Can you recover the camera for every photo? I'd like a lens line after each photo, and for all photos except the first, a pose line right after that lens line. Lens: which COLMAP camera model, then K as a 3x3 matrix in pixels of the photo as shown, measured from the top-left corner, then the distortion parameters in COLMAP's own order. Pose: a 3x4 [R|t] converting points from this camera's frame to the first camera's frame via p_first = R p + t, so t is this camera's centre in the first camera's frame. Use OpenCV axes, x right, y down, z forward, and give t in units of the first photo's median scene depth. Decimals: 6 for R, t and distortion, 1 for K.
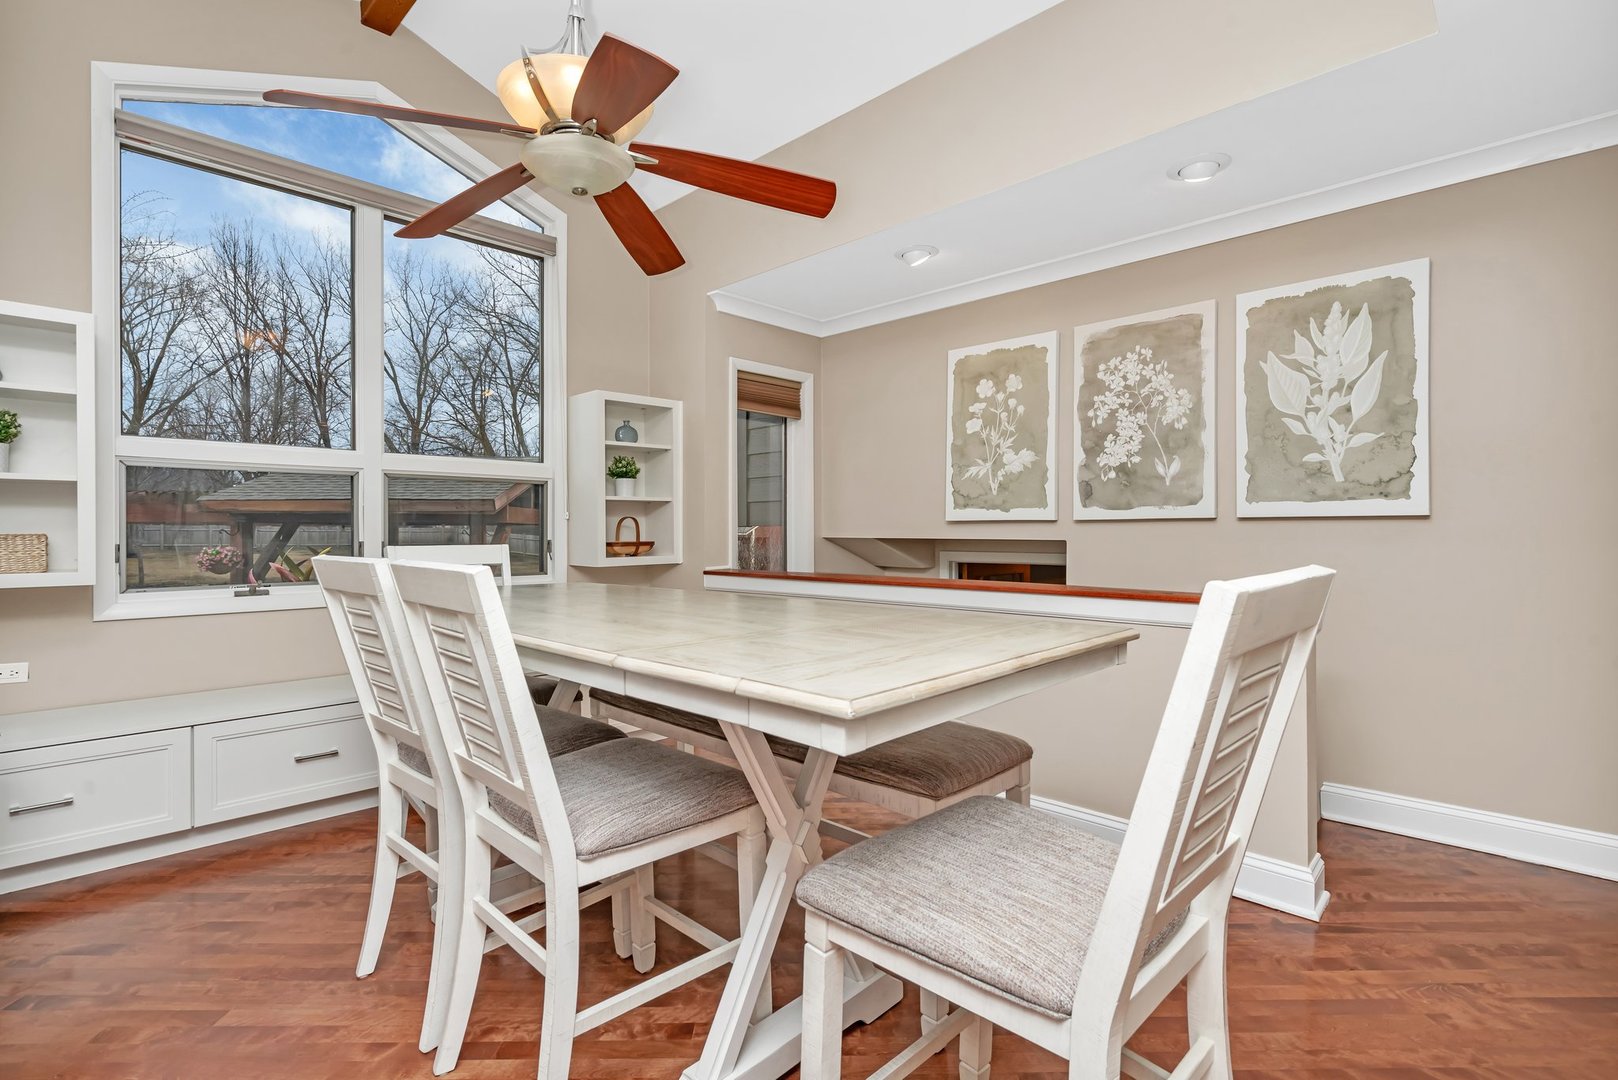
lens RADIAL K [[761.7, 0, 805.5], [0, 761.7, 536.9], [0, 0, 1]] dist [-0.001502, -0.000021]
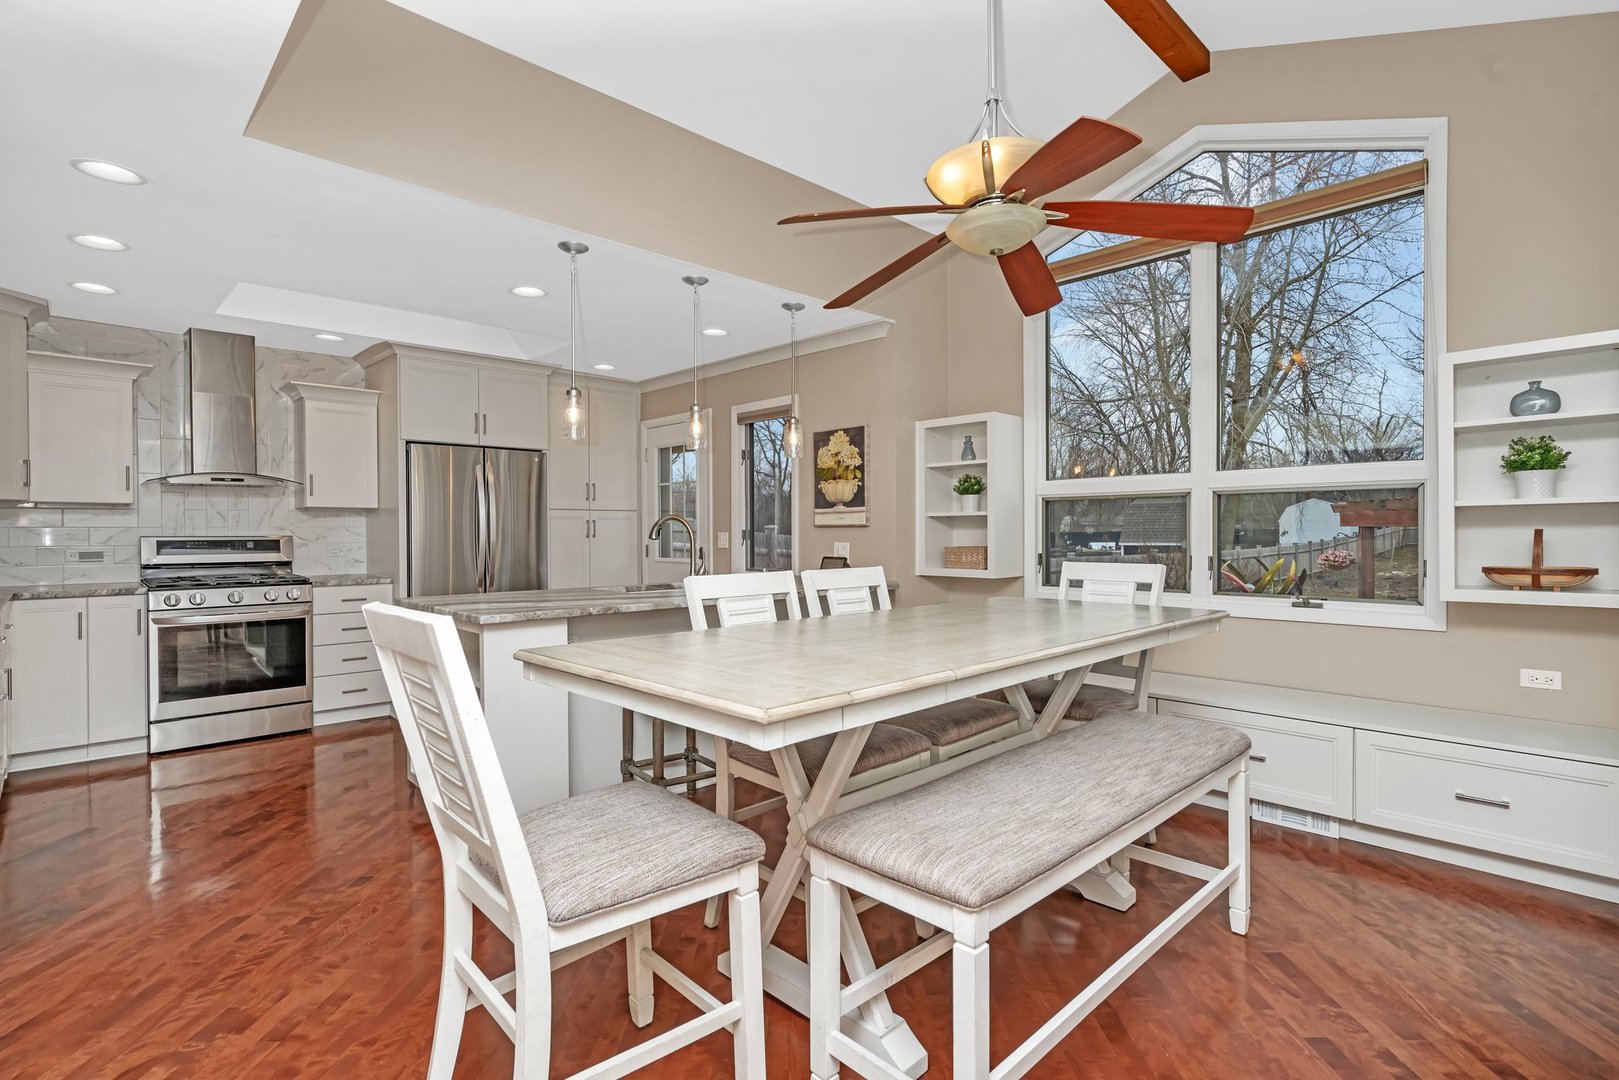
lens RADIAL K [[762.2, 0, 779.3], [0, 762.2, 534.5], [0, 0, 1]] dist [-0.001502, -0.000021]
pose [[-0.035887, 0.001813, -0.999354, 0.456480], [-0.004751, 0.999987, 0.001985, -0.021711], [0.999345, 0.004819, -0.035878, 0.400176]]
